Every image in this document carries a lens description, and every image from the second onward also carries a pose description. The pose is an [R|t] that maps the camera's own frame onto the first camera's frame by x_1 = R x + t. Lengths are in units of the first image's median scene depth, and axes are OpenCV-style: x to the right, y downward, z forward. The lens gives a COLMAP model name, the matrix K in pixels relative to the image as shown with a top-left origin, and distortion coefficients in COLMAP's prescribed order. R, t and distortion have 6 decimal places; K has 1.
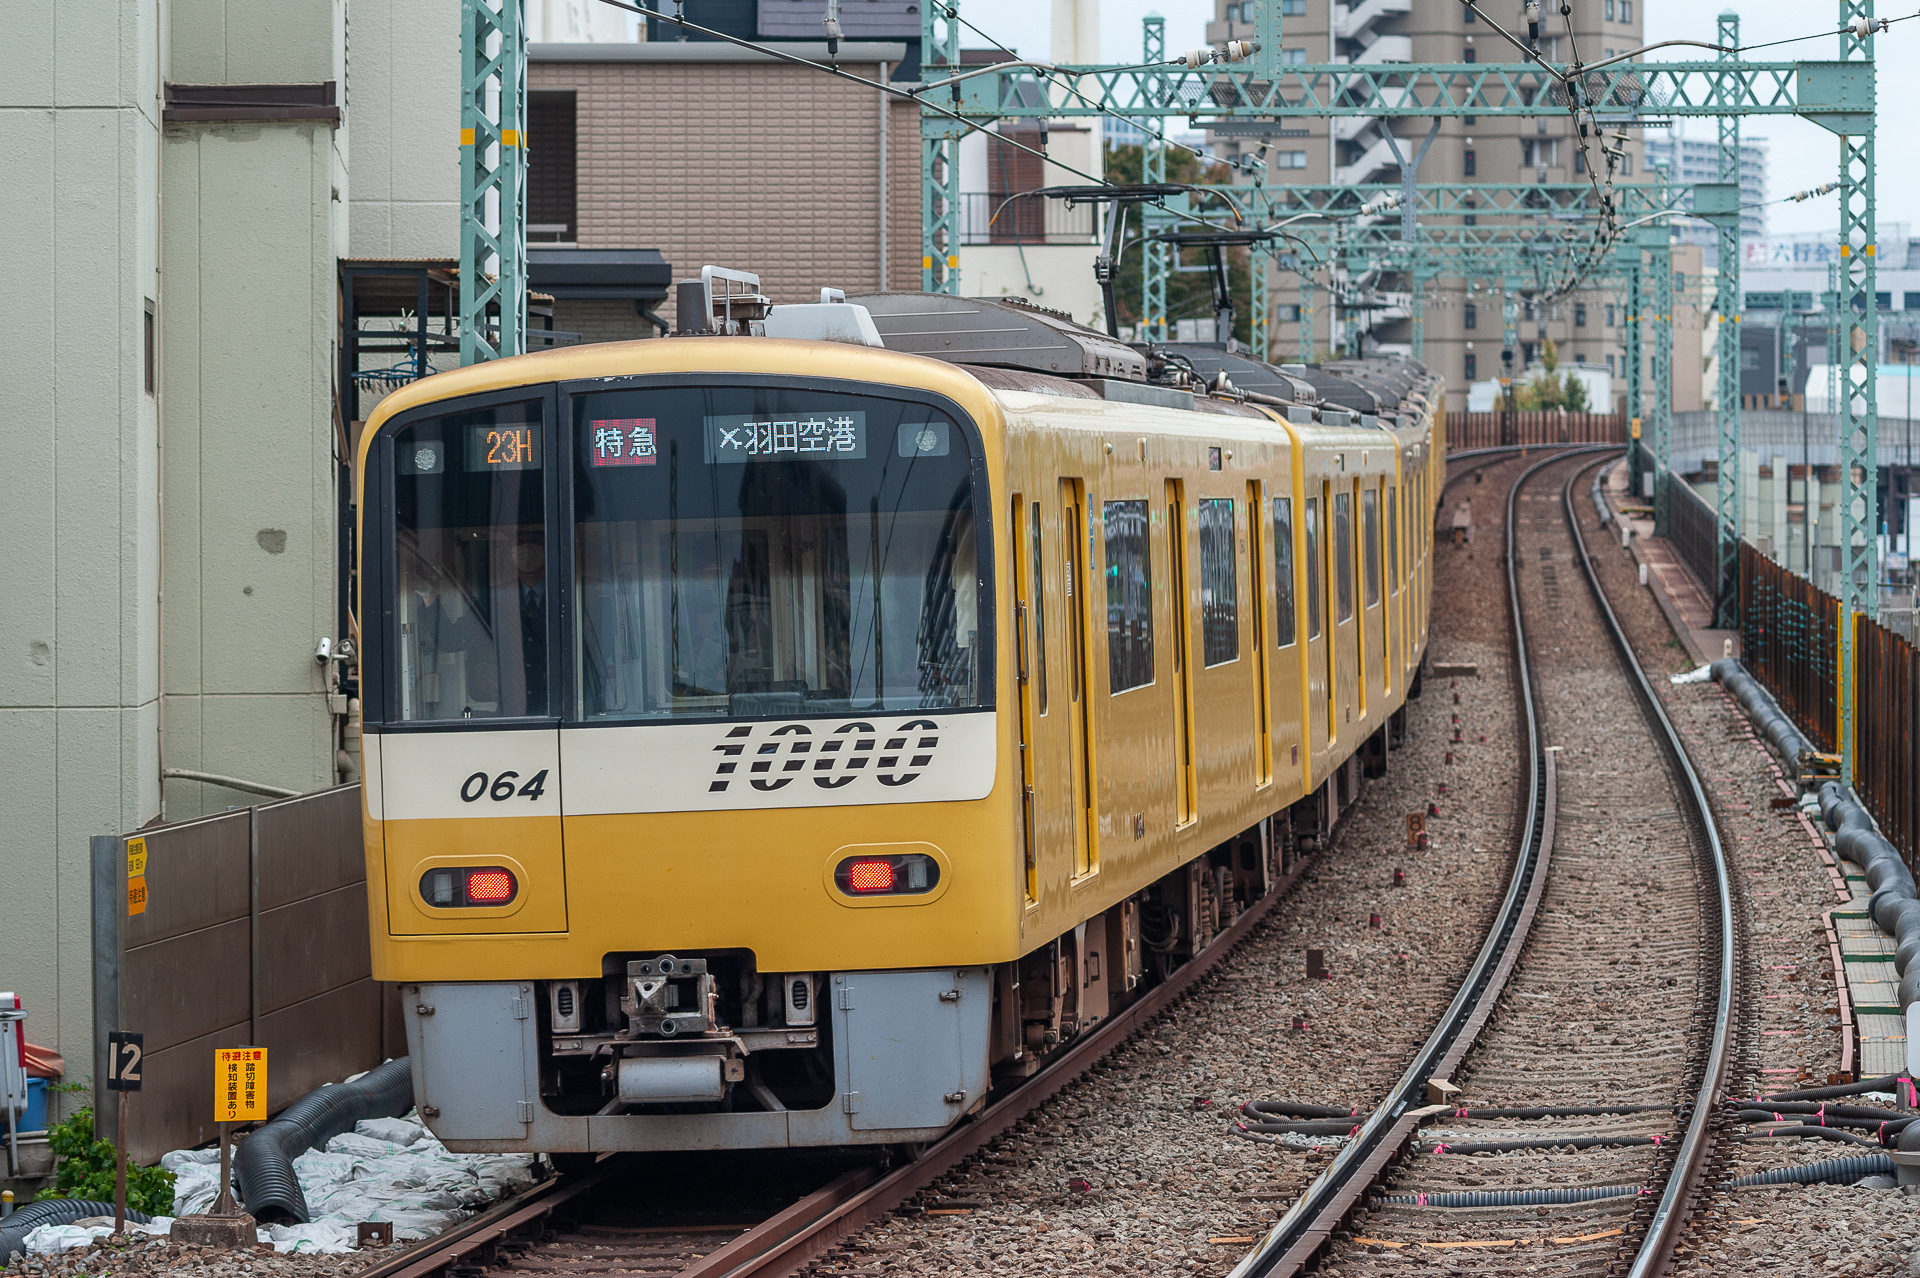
lens RADIAL K [[7737.9, 0, 956.6], [0, 7737.9, 634.1], [0, 0, 1]] dist [-0.028233, -3.646797]
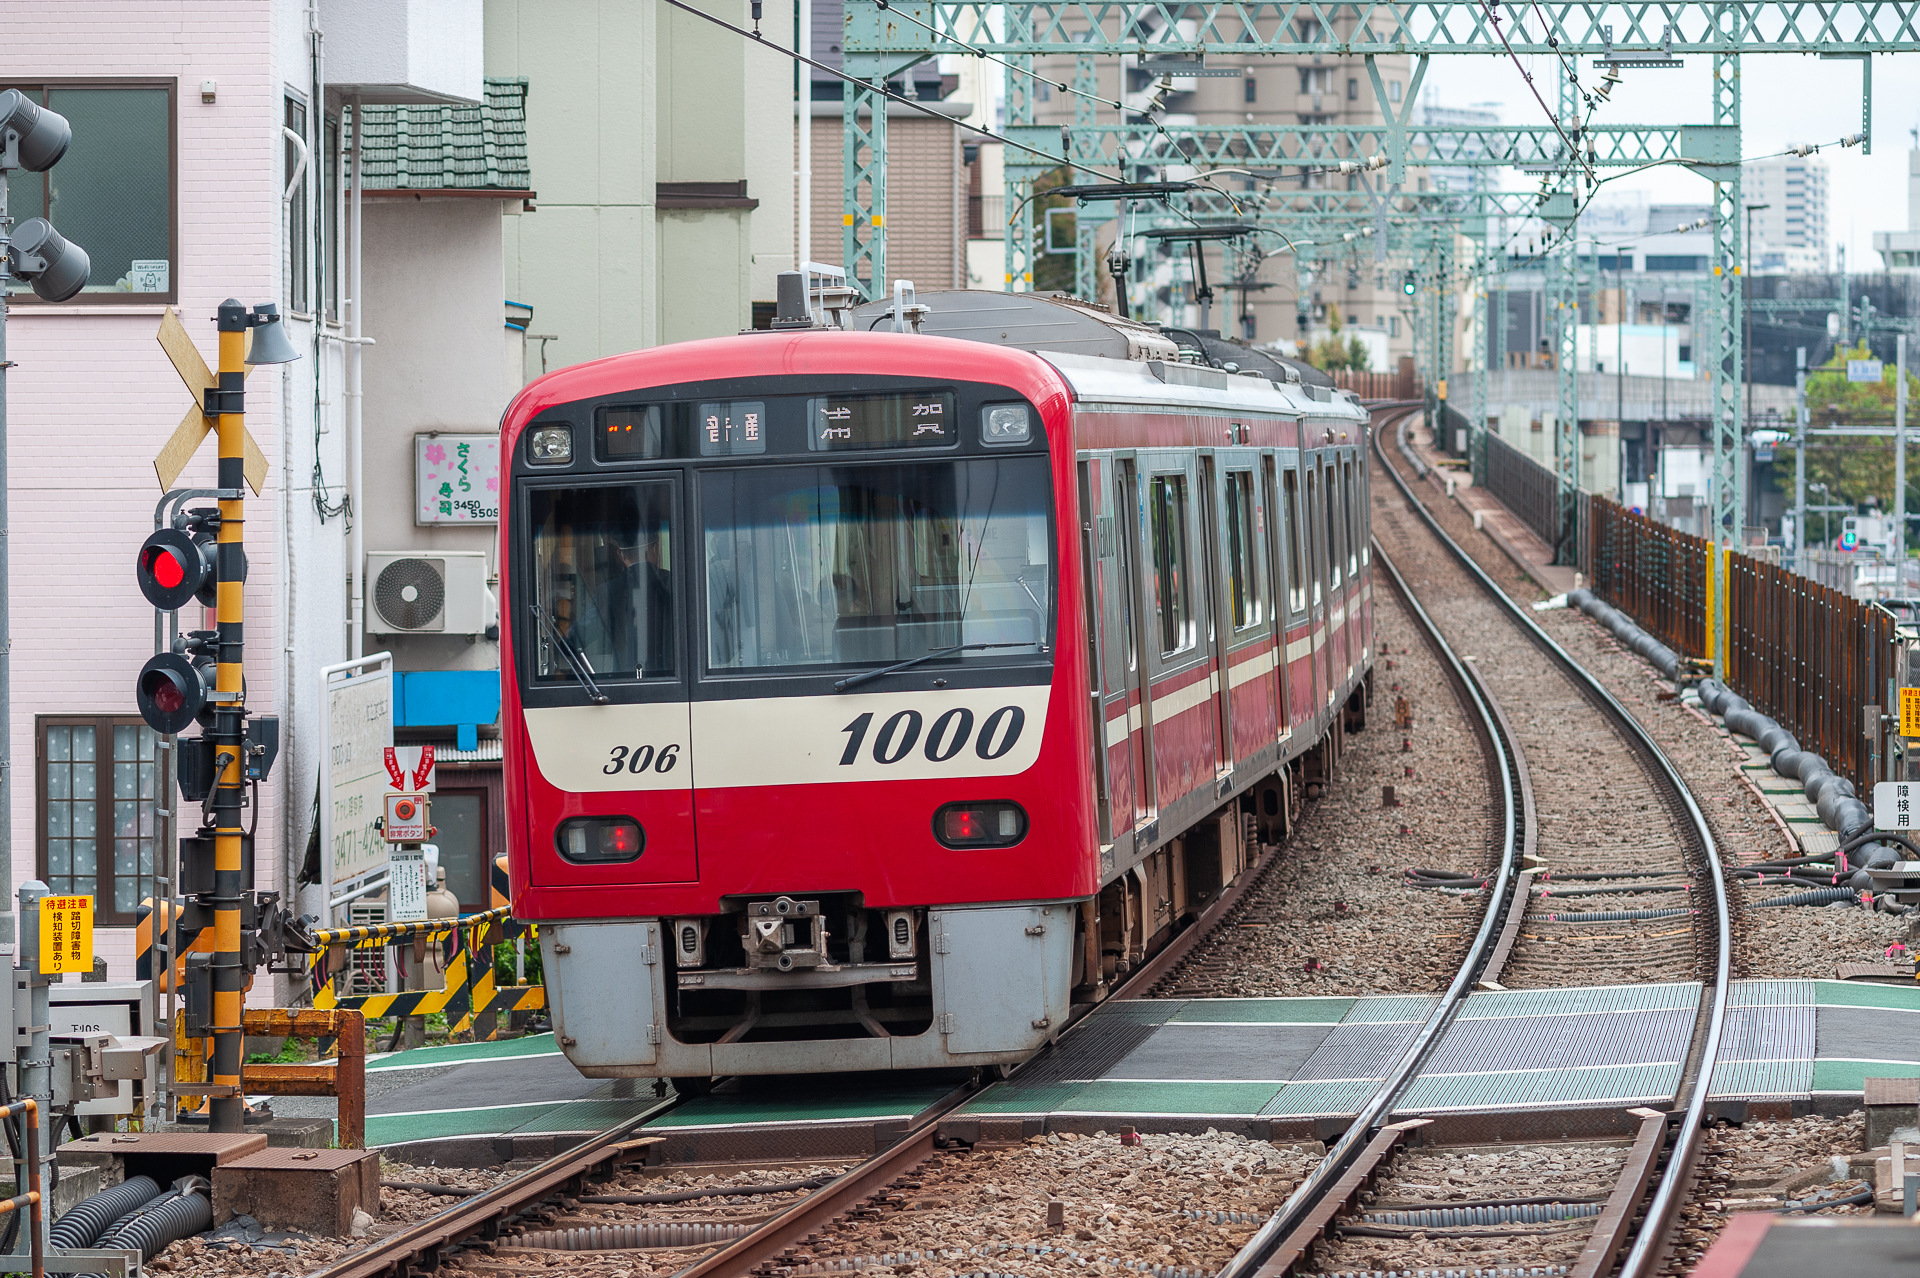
lens RADIAL K [[7621.8, 0, 961.1], [0, 7621.8, 636.0], [0, 0, 1]] dist [-0.092738, -1.174386]
pose [[0.999330, -0.000335, 0.036612, -0.054635], [0.000058, 0.999971, 0.007555, 0.001967], [-0.036613, -0.007548, 0.999301, -0.254208]]
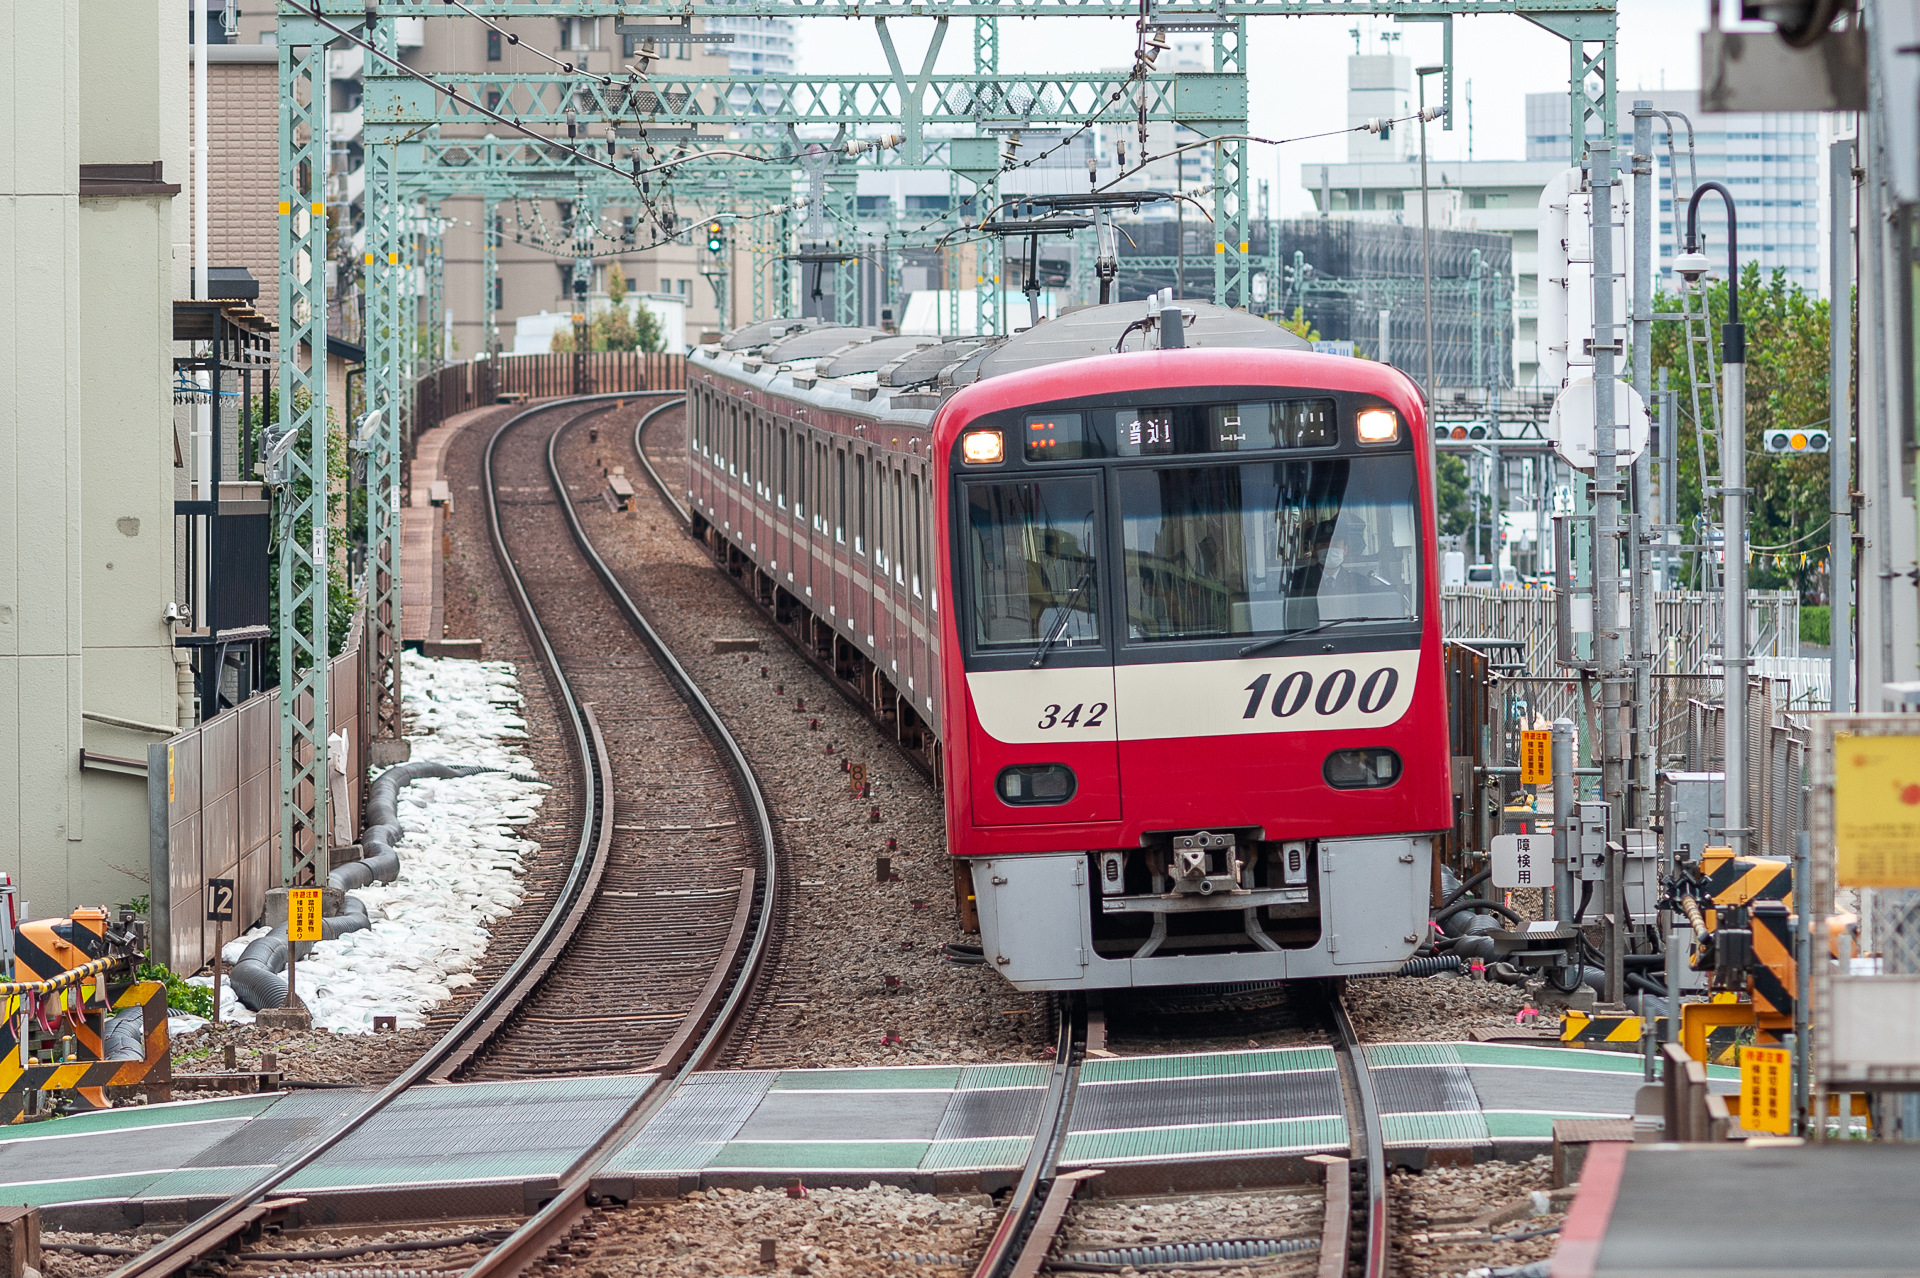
lens RADIAL K [[10345.4, 0, 962.6], [0, 10345.4, 642.3], [0, 0, 1]] dist [-0.019201, -4.010964]
pose [[0.992063, -0.006388, 0.125579, -0.096623], [0.006194, 0.999979, 0.001936, 0.002616], [-0.125588, -0.001142, 0.992082, -0.406997]]
